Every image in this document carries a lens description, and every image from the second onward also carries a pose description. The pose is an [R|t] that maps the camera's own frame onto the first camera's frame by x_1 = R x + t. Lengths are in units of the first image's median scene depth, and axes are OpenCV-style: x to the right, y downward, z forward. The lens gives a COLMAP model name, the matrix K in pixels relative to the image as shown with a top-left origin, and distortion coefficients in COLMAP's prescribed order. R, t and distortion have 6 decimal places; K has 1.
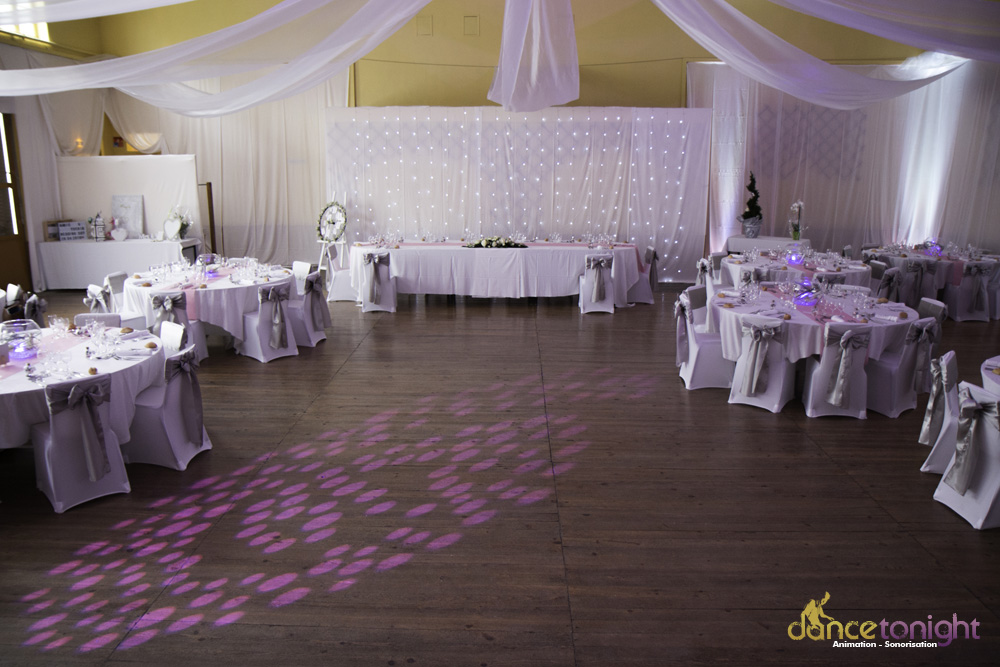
lens RADIAL K [[803.5, 0, 504.9], [0, 803.5, 315.5], [0, 0, 1]] dist [-0.048368, 0.003364]
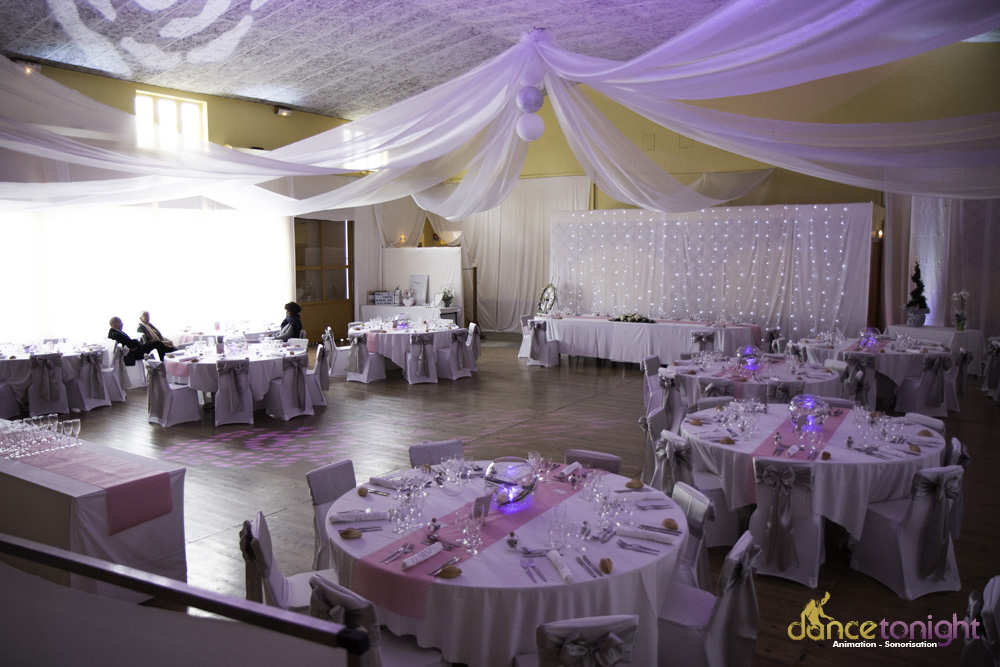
lens RADIAL K [[814.7, 0, 500.0], [0, 814.7, 333.5], [0, 0, 1]] dist [-0.002587, 0.001103]
pose [[0.846784, 0.053259, -0.529264, 0.441100], [-0.099728, 0.993227, -0.059611, 0.025889], [0.522505, 0.103260, 0.846360, -0.155174]]
